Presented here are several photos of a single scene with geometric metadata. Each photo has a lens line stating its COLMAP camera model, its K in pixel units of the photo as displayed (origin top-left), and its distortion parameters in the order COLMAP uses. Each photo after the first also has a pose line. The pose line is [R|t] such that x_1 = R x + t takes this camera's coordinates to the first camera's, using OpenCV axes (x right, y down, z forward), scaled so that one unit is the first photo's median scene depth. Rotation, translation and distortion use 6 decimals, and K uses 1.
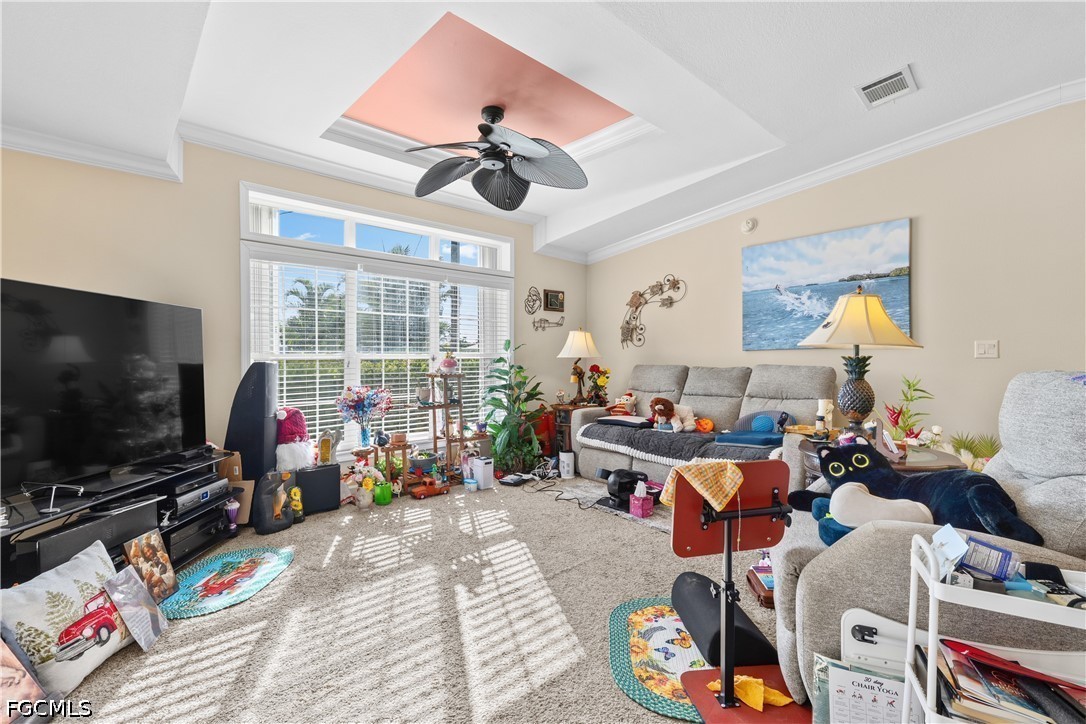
lens RADIAL K [[498.9, 0, 544.8], [0, 498.9, 360.5], [0, 0, 1]] dist [0.001719, 0.000557]
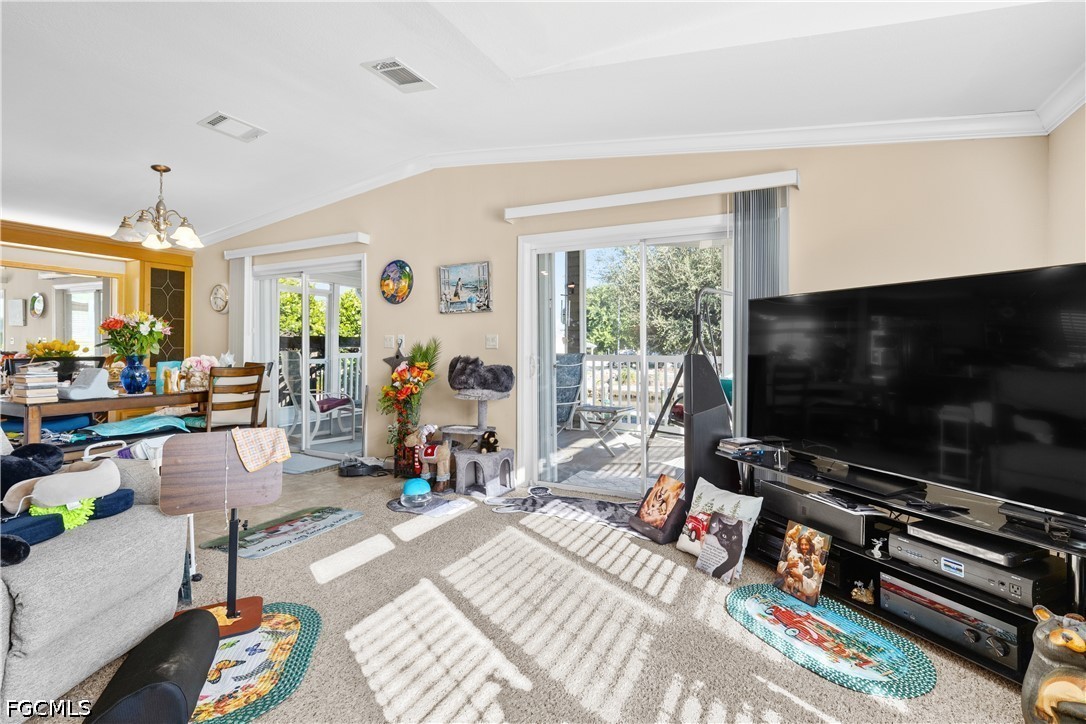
lens RADIAL K [[498.9, 0, 544.6], [0, 498.9, 349.8], [0, 0, 1]] dist [0.001719, 0.000557]
pose [[-0.934675, -0.005033, -0.355467, 0.054251], [-0.010120, 0.999871, 0.012452, -0.016746], [0.355358, 0.015236, -0.934606, 1.829437]]
